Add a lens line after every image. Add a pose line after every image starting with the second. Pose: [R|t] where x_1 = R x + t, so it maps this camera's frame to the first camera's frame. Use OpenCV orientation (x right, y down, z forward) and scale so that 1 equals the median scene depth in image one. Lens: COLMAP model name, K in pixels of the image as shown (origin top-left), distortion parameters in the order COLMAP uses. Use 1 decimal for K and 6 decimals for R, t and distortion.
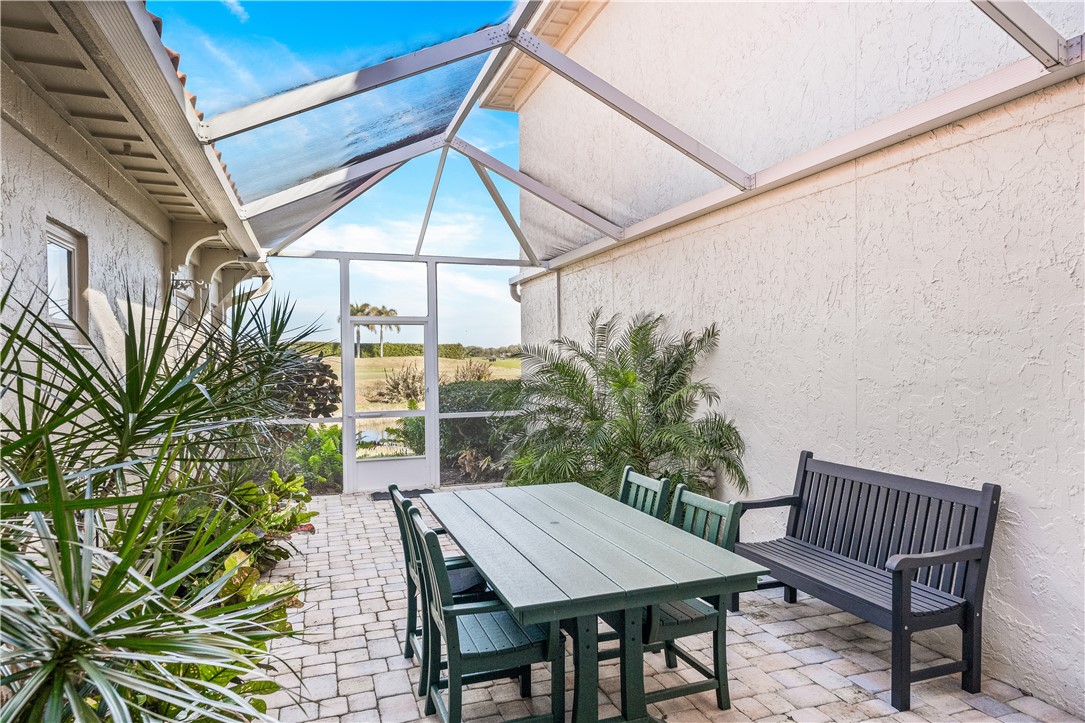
lens RADIAL K [[656.7, 0, 542.5], [0, 656.7, 361.5], [0, 0, 1]] dist [0.000315, -0.000109]
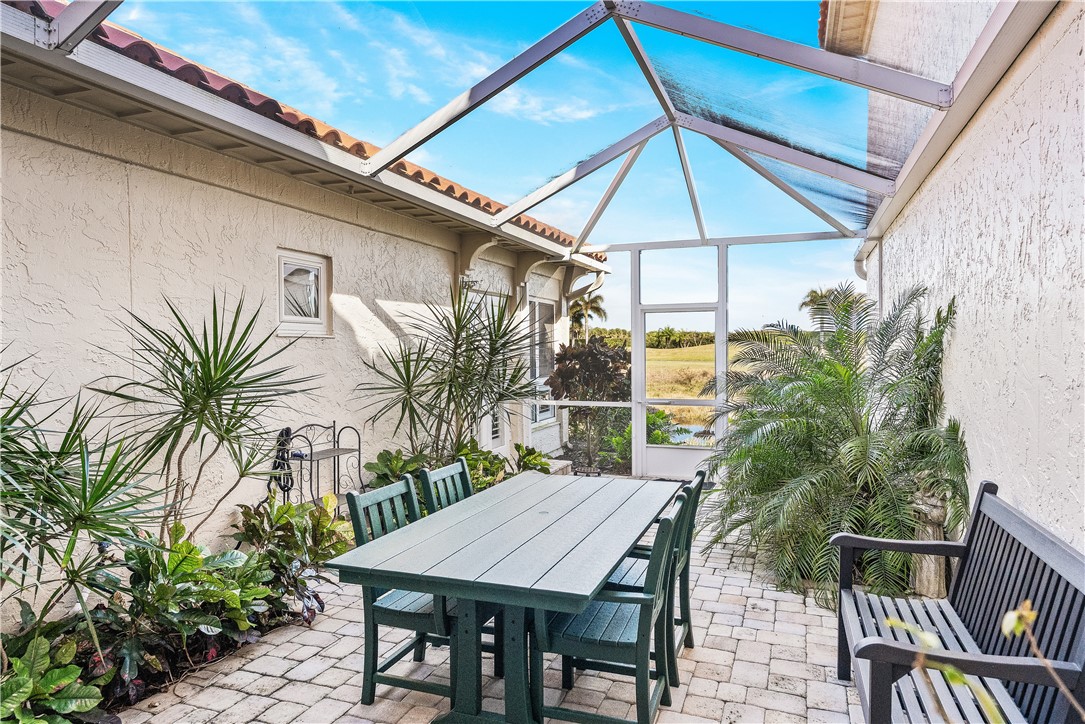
lens RADIAL K [[665.5, 0, 542.5], [0, 665.5, 362.0], [0, 0, 1]] dist [-0.000511, 0.000003]
pose [[0.768243, 0.016389, -0.639949, 0.345706], [-0.005362, 0.999802, 0.019167, 0.001280], [0.640136, -0.011293, 0.768178, 0.129253]]
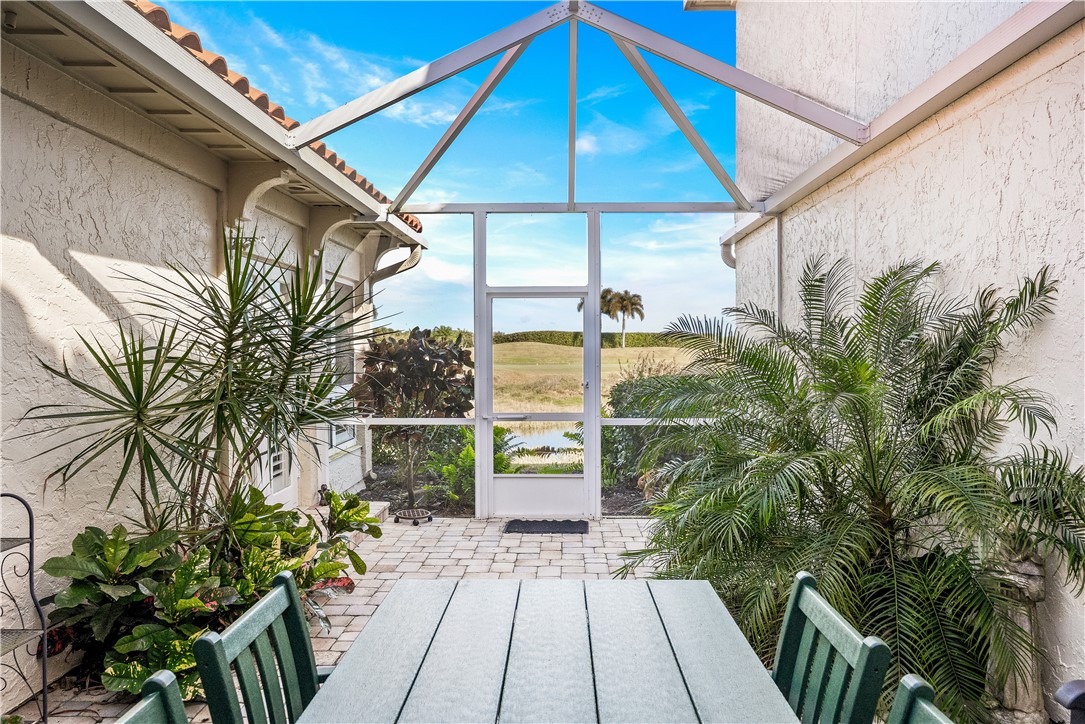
lens RADIAL K [[716.6, 0, 542.5], [0, 716.6, 362.0], [0, 0, 1]] dist [-0.000972, 0.000157]
pose [[0.934711, 0.012268, -0.355197, 0.089181], [-0.007878, 0.999874, 0.013804, 0.008146], [0.355321, -0.010105, 0.934690, 0.321812]]
